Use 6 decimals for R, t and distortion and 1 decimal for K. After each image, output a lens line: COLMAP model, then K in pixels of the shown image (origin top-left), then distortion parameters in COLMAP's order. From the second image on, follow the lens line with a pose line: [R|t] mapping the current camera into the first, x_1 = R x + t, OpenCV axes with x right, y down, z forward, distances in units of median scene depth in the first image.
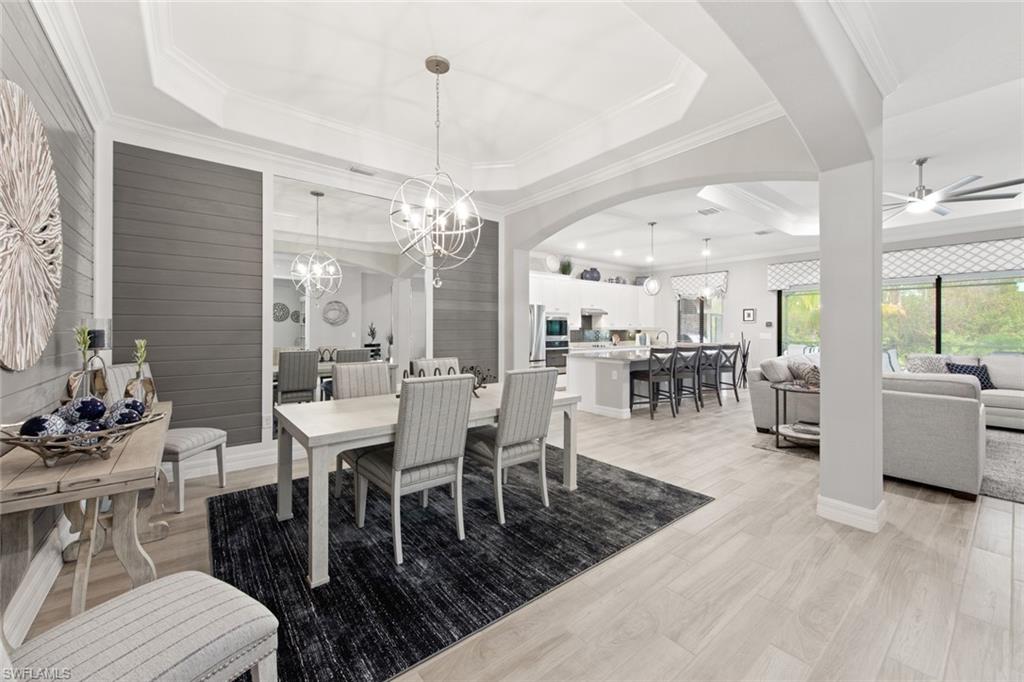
lens RADIAL K [[400.3, 0, 502.7], [0, 400.3, 325.1], [0, 0, 1]] dist [0.004277, 0.000099]
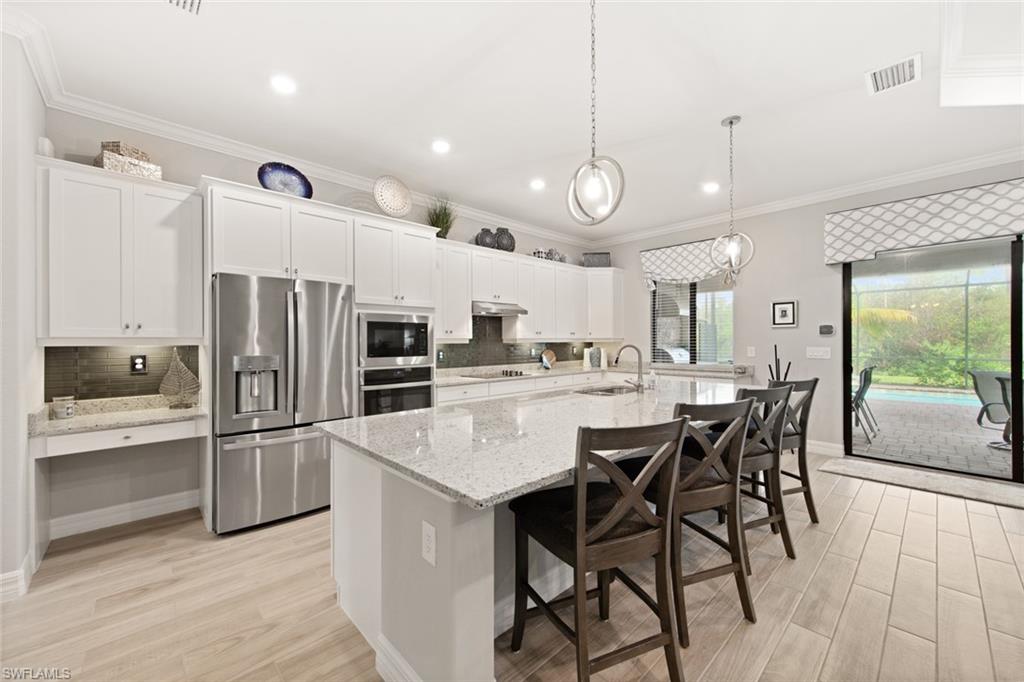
lens RADIAL K [[400.3, 0, 507.2], [0, 400.3, 341.2], [0, 0, 1]] dist [0.004277, 0.000099]
pose [[0.995584, -0.005874, 0.093690, 0.187105], [0.005253, 0.999963, 0.006873, 0.005983], [-0.093727, -0.006350, 0.995578, 0.476131]]
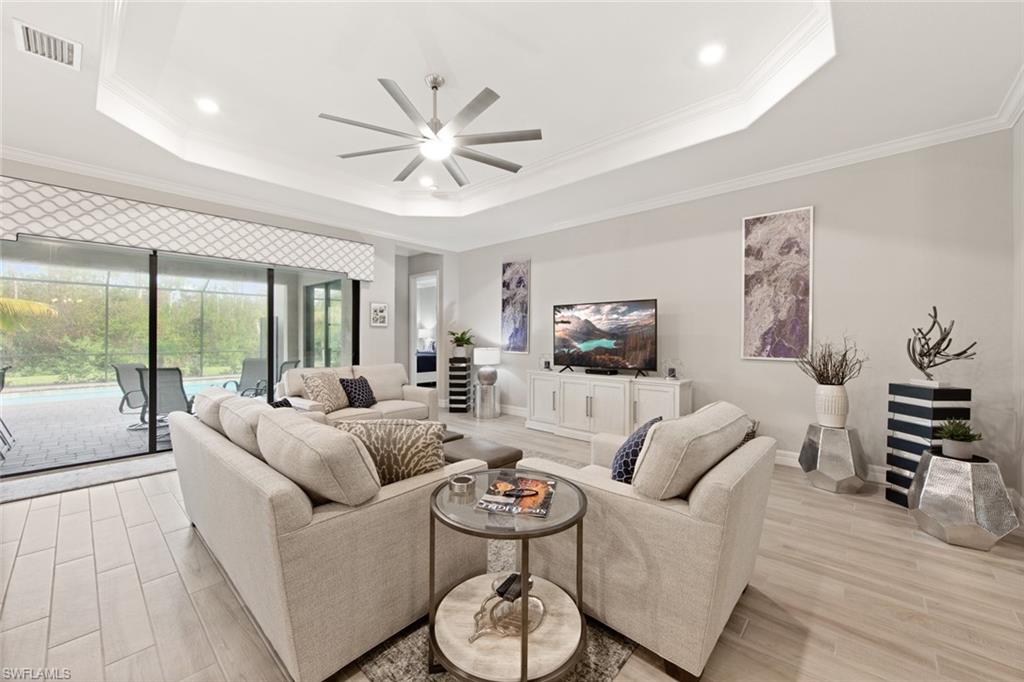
lens RADIAL K [[400.3, 0, 509.3], [0, 400.3, 337.4], [0, 0, 1]] dist [0.004277, 0.000099]
pose [[-0.183171, -0.004232, 0.983072, 0.173865], [-0.009168, 0.999955, 0.002597, 0.006212], [-0.983038, -0.008537, -0.183201, 0.491252]]
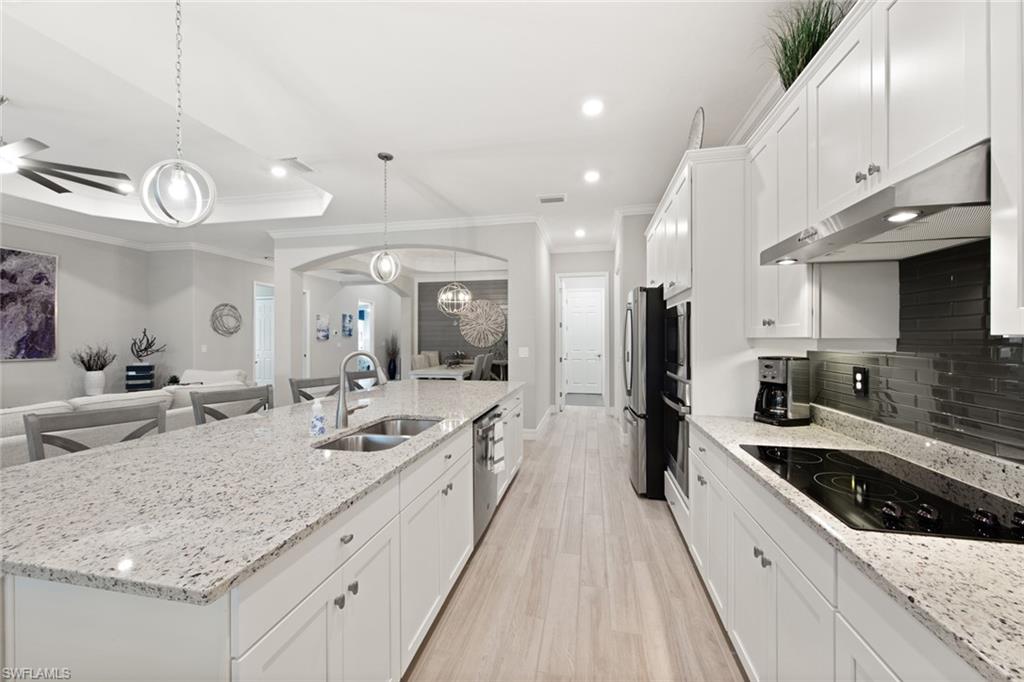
lens RADIAL K [[400.3, 0, 513.6], [0, 400.3, 339.0], [0, 0, 1]] dist [0.004277, 0.000099]
pose [[-0.747612, 0.000670, -0.664135, 0.406075], [0.005469, 0.999972, -0.005147, 0.004774], [0.664113, -0.007480, -0.747595, 1.030382]]
